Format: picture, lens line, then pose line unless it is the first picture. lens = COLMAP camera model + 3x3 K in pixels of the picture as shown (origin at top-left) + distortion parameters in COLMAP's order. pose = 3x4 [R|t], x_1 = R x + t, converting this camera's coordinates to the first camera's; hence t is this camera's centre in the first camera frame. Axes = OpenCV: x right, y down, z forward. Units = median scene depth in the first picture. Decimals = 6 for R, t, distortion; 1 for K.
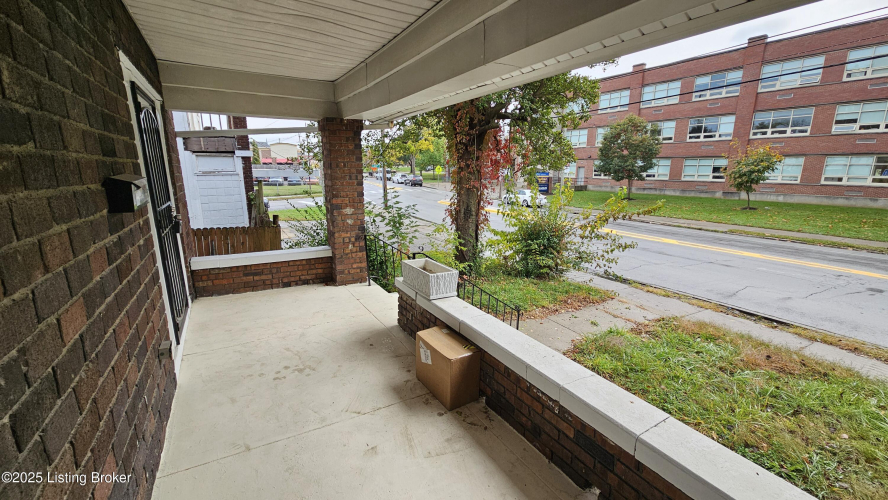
lens RADIAL K [[360.5, 0, 448.5], [0, 360.5, 245.8], [0, 0, 1]] dist [0.000630, -0.000093]
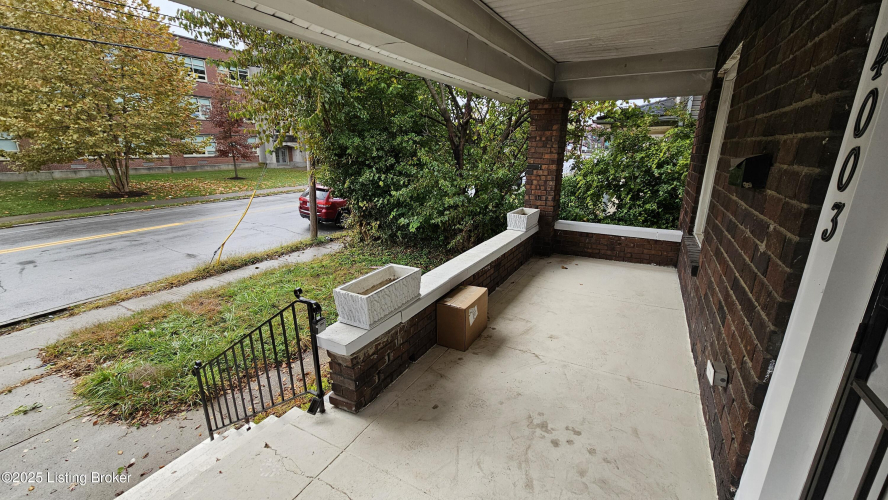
lens RADIAL K [[360.5, 0, 448.5], [0, 360.5, 245.8], [0, 0, 1]] dist [0.000630, -0.000093]
pose [[-0.492074, -0.240248, 0.836746, -0.468022], [0.175316, 0.914126, 0.365566, -0.160136], [-0.852718, 0.326580, -0.407698, 0.749876]]
